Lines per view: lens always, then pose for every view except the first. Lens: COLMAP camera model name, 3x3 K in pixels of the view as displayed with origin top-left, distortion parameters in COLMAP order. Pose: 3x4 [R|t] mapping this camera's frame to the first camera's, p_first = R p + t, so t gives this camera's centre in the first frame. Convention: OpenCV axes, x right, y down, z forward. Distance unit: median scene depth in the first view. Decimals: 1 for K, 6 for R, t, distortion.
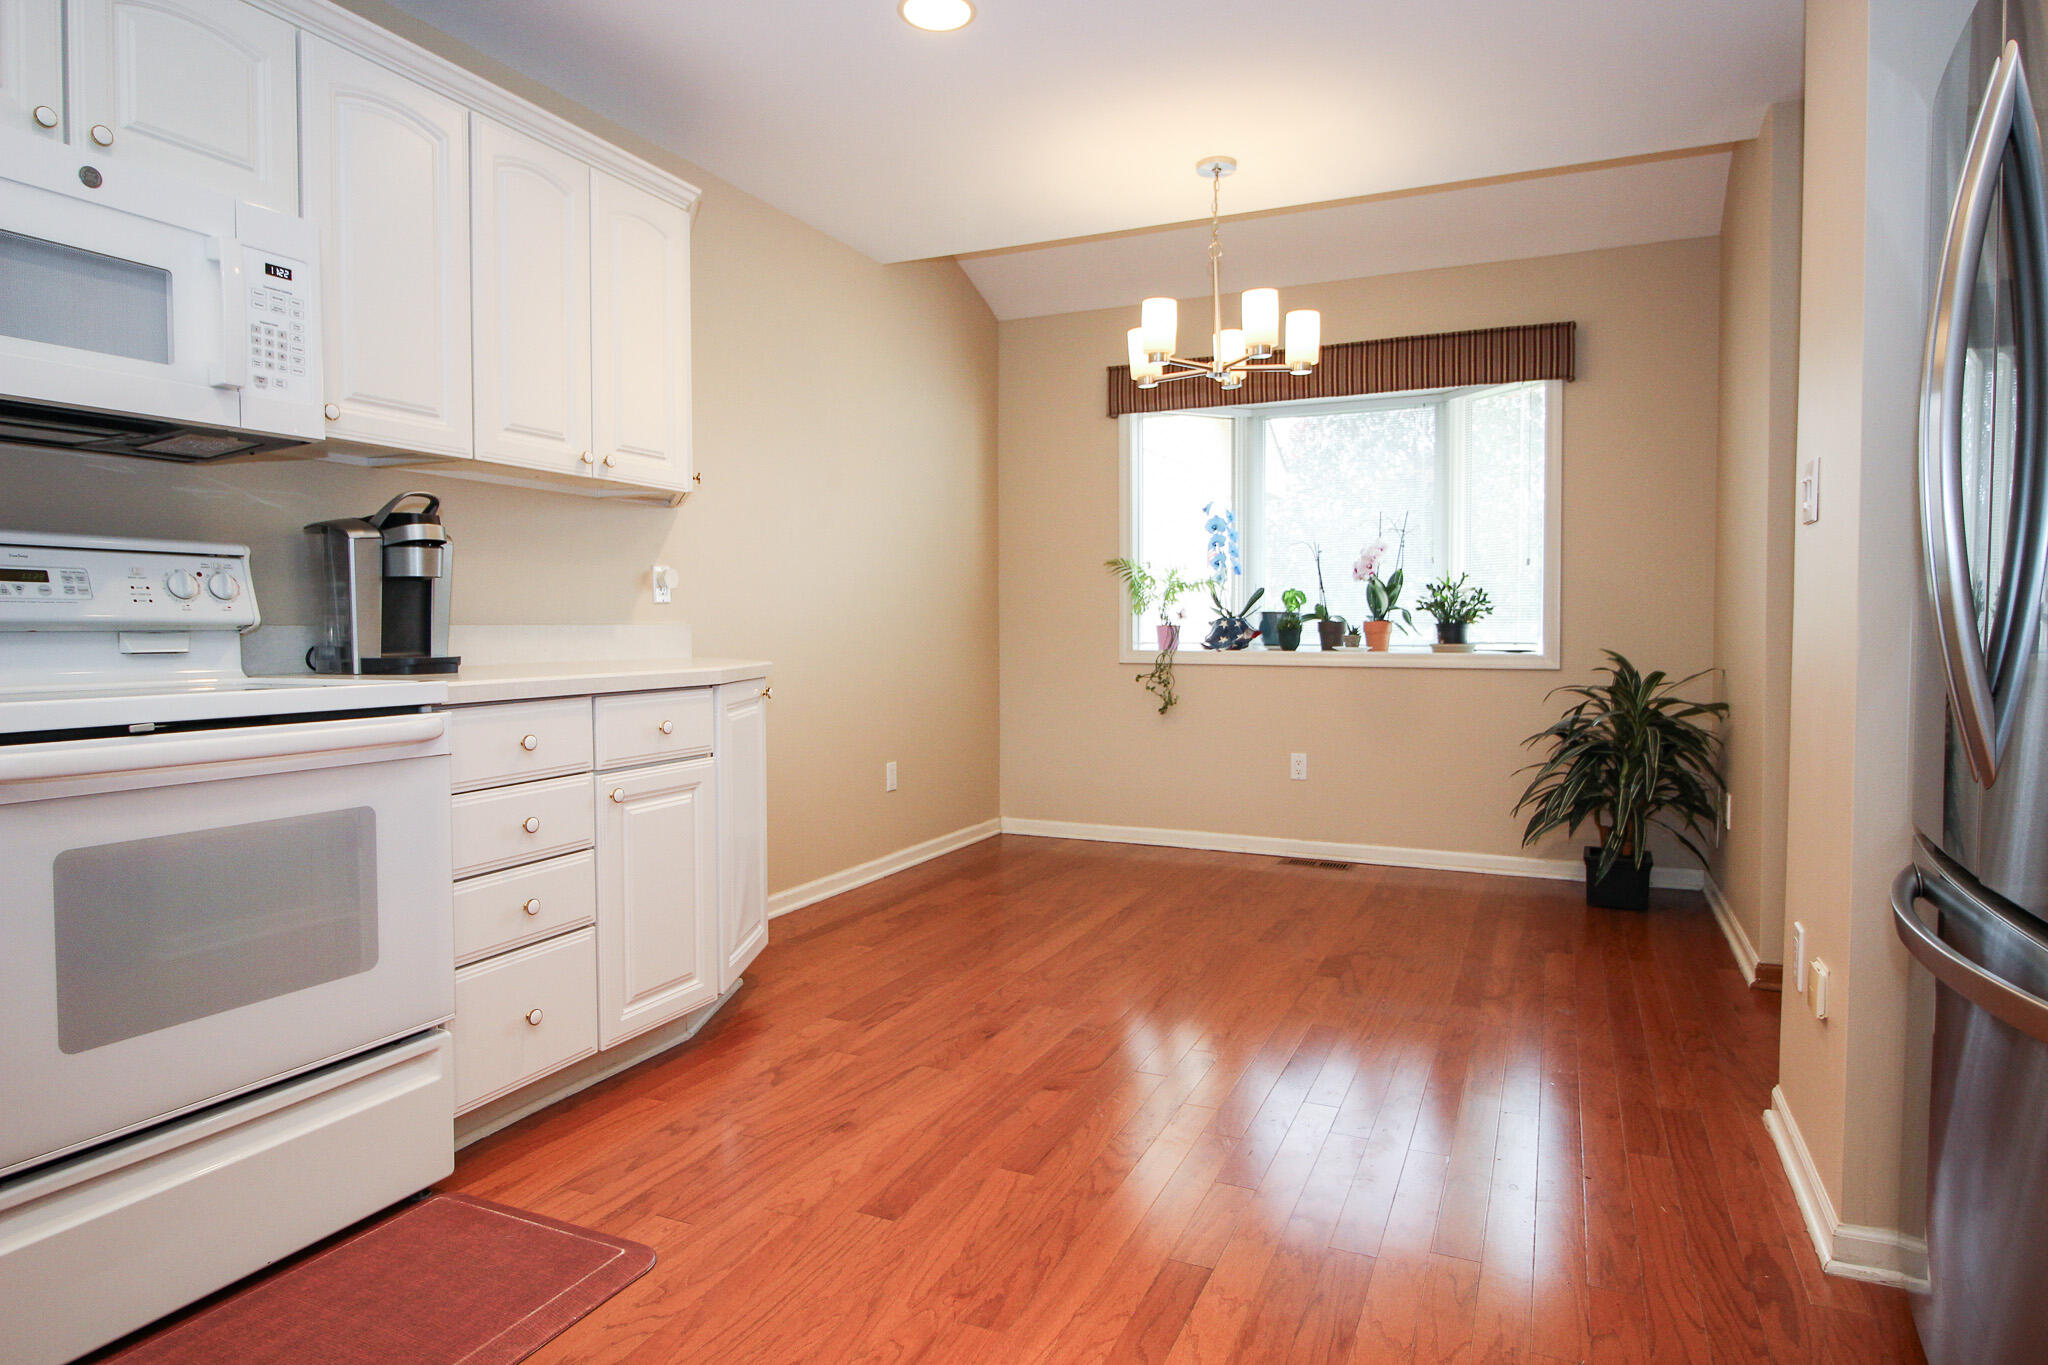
lens RADIAL K [[1219.8, 0, 1068.4], [0, 1219.8, 666.6], [0, 0, 1]] dist [0.011028, -0.003694]
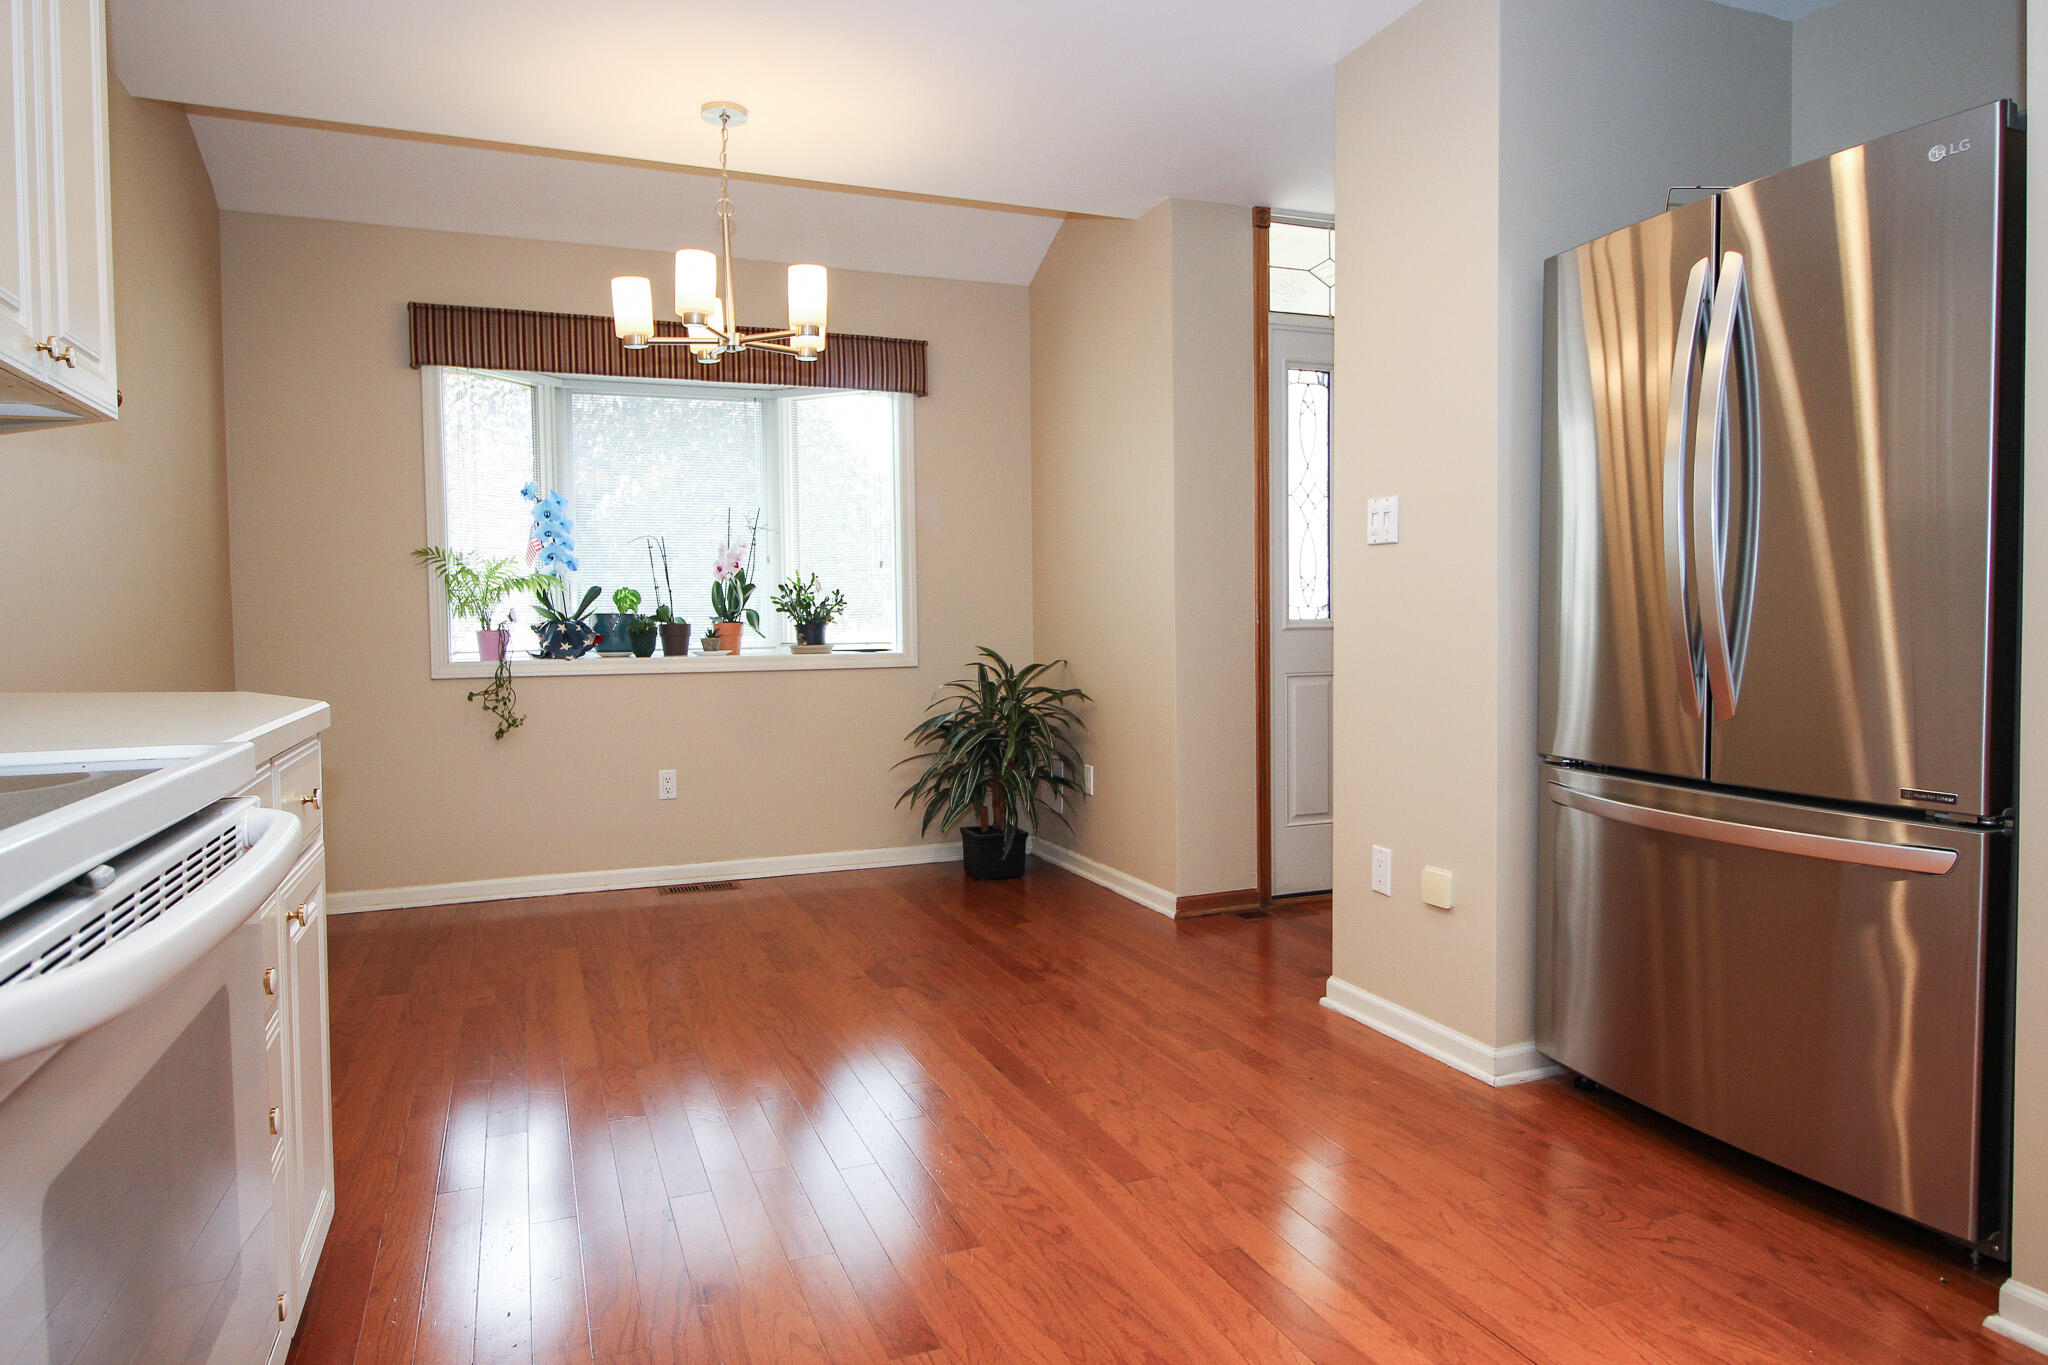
lens RADIAL K [[1258.0, 0, 1084.5], [0, 1258.0, 660.8], [0, 0, 1]] dist [0.019601, 0.001221]
pose [[0.687702, -0.033613, 0.725214, -0.274372], [0.039278, 0.999187, 0.009065, -0.006029], [-0.724929, 0.022251, 0.688464, 0.132820]]
